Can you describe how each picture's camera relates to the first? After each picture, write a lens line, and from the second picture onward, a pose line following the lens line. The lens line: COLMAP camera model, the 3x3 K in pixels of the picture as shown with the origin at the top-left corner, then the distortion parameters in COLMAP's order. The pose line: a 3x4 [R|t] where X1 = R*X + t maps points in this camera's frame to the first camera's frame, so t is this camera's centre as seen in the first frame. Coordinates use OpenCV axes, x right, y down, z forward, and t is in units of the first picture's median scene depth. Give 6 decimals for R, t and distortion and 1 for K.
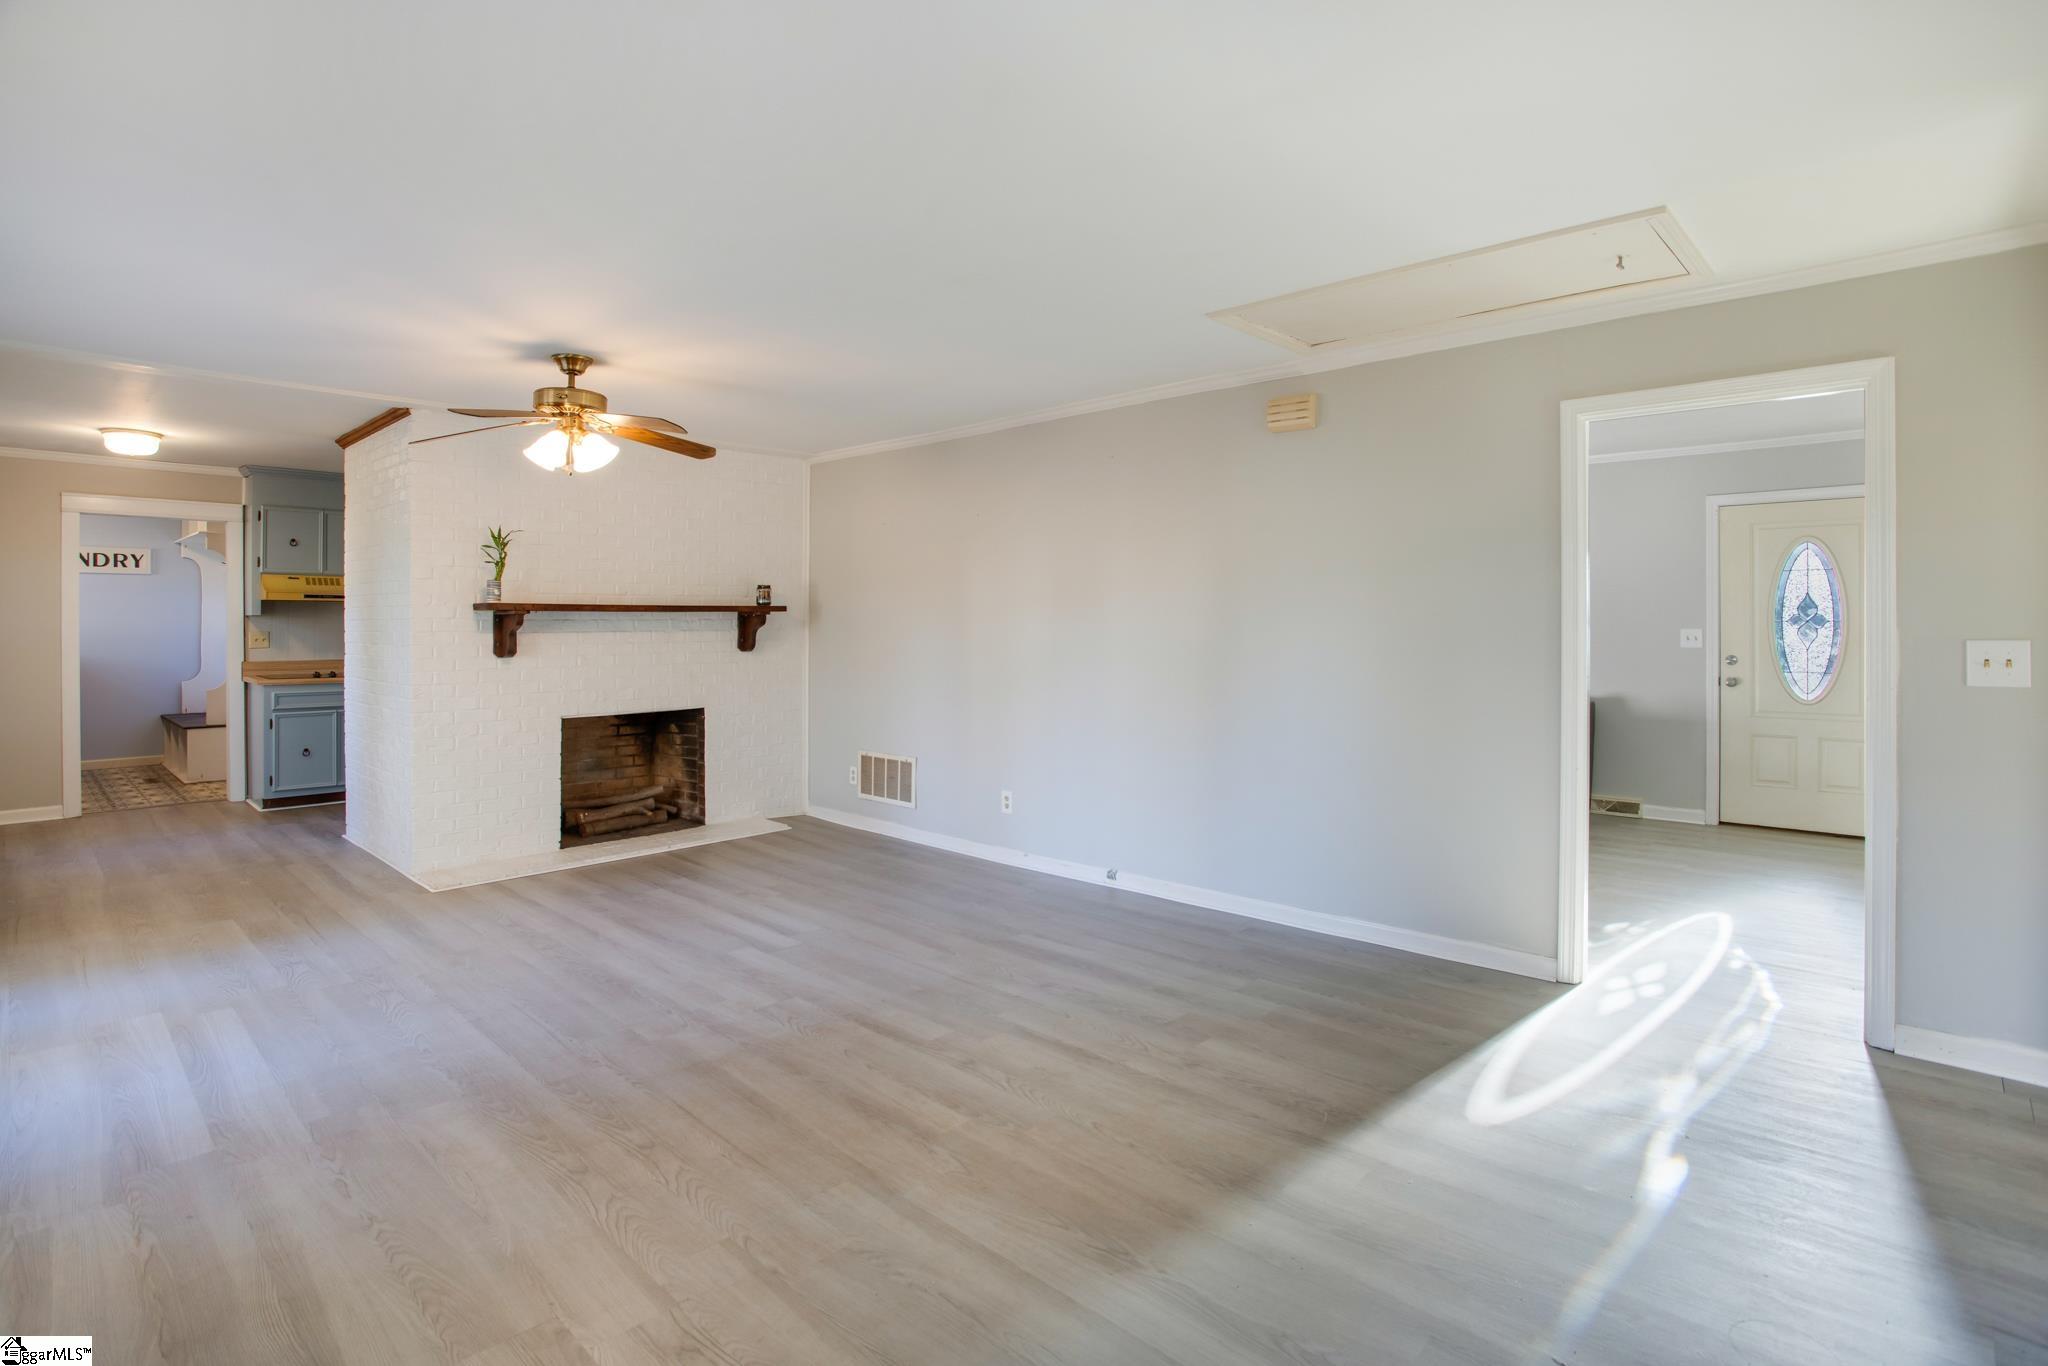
lens RADIAL K [[1008.9, 0, 1034.1], [0, 1008.9, 623.3], [0, 0, 1]] dist [-0.029040, 0.000482]
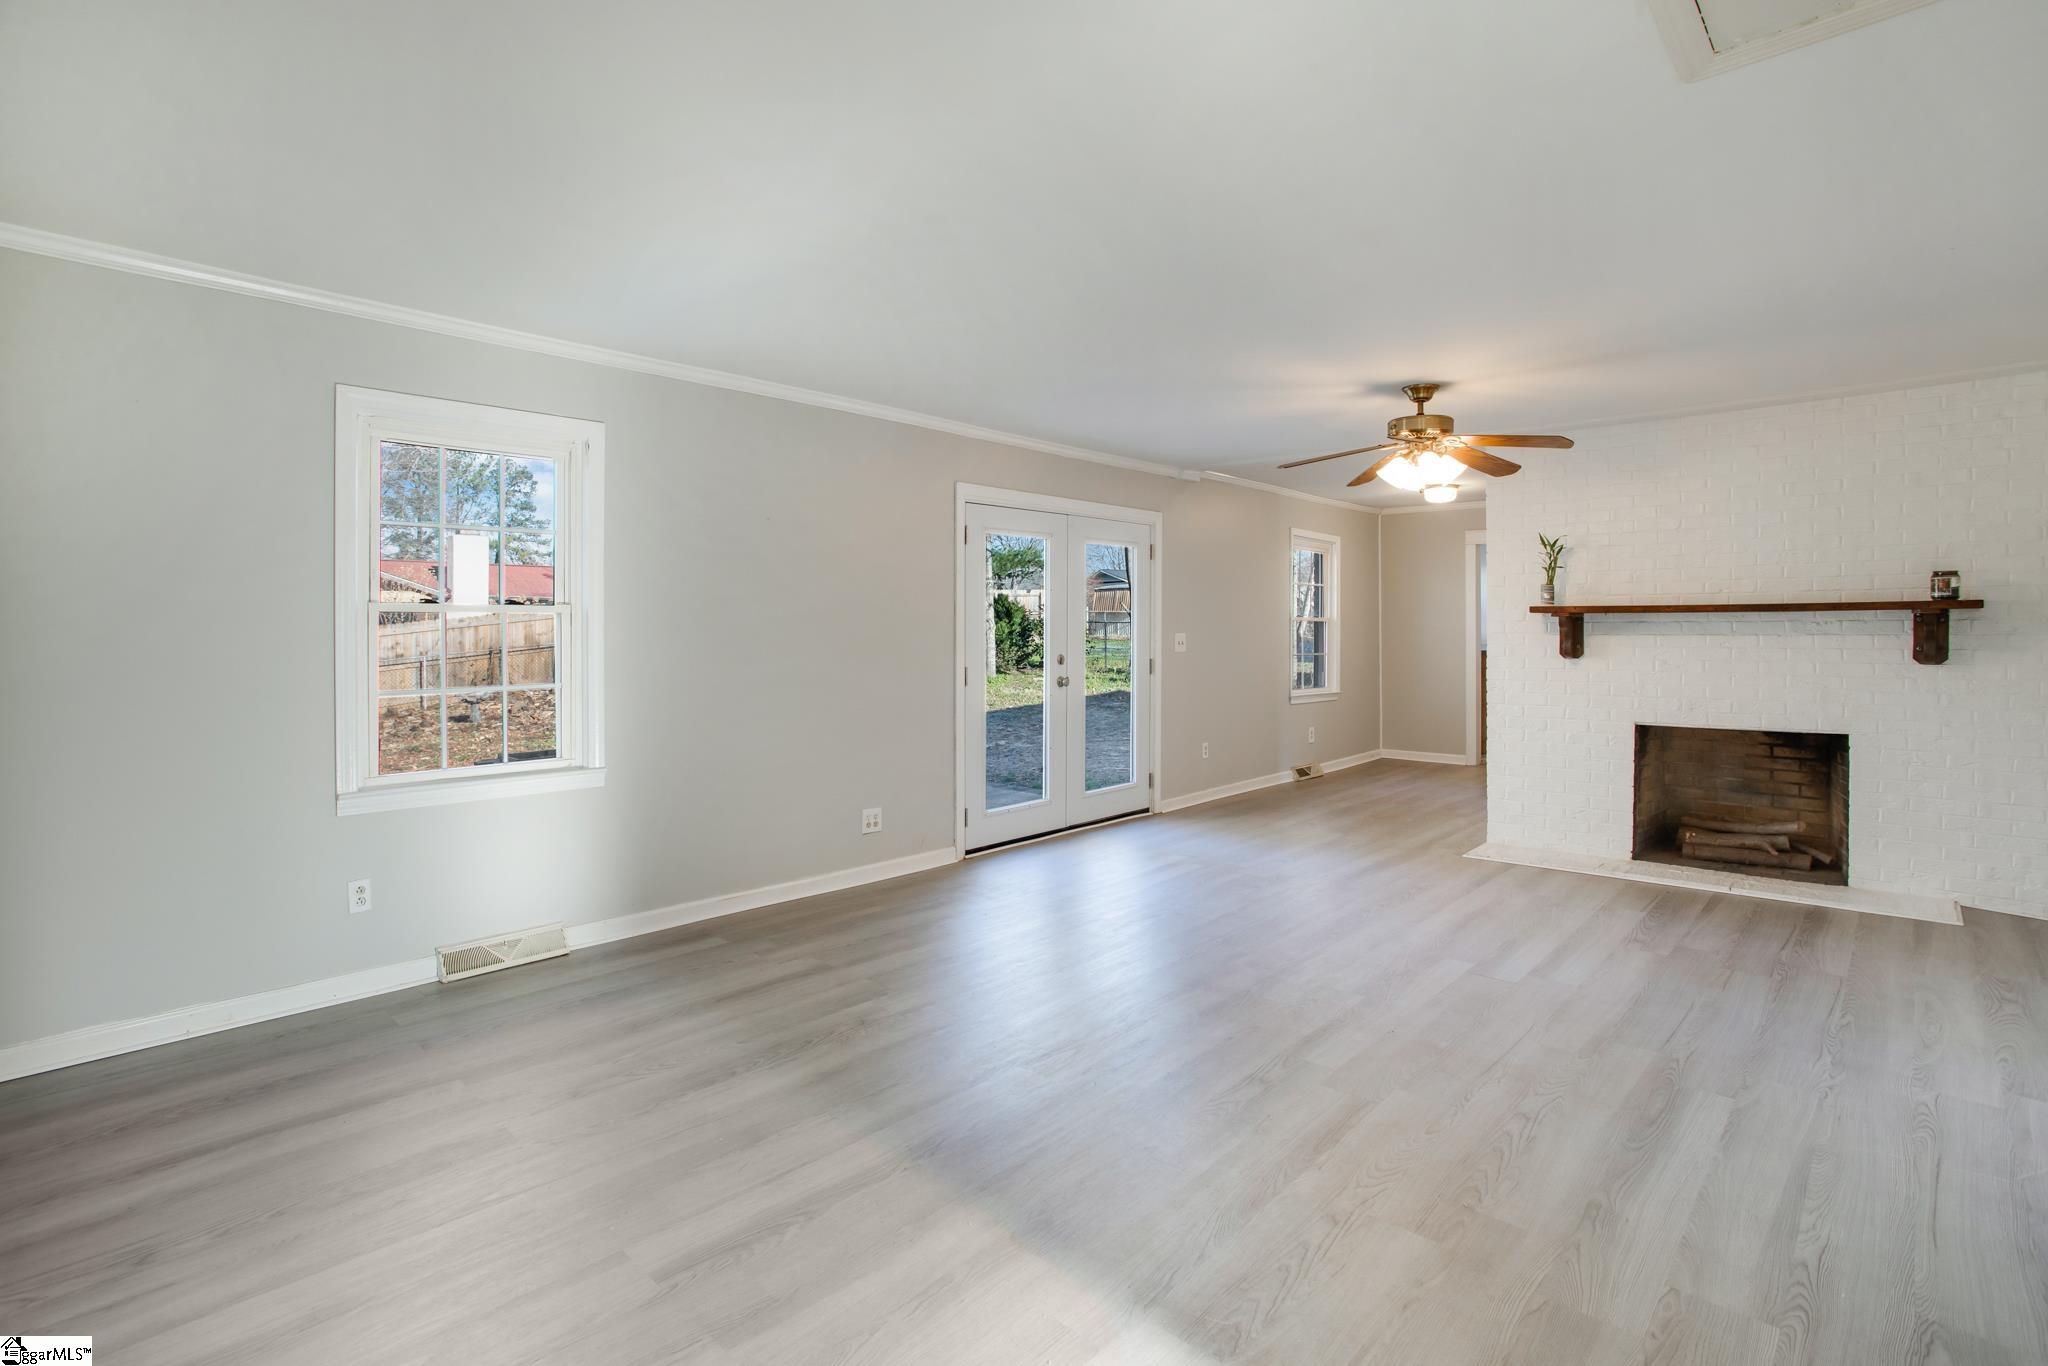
lens RADIAL K [[1008.9, 0, 1034.1], [0, 1008.9, 623.3], [0, 0, 1]] dist [-0.029040, 0.000482]
pose [[0.014555, -0.002747, -0.999890, 0.471625], [0.001162, 0.999996, -0.002730, -0.000322], [0.999893, -0.001122, 0.014558, 0.402164]]
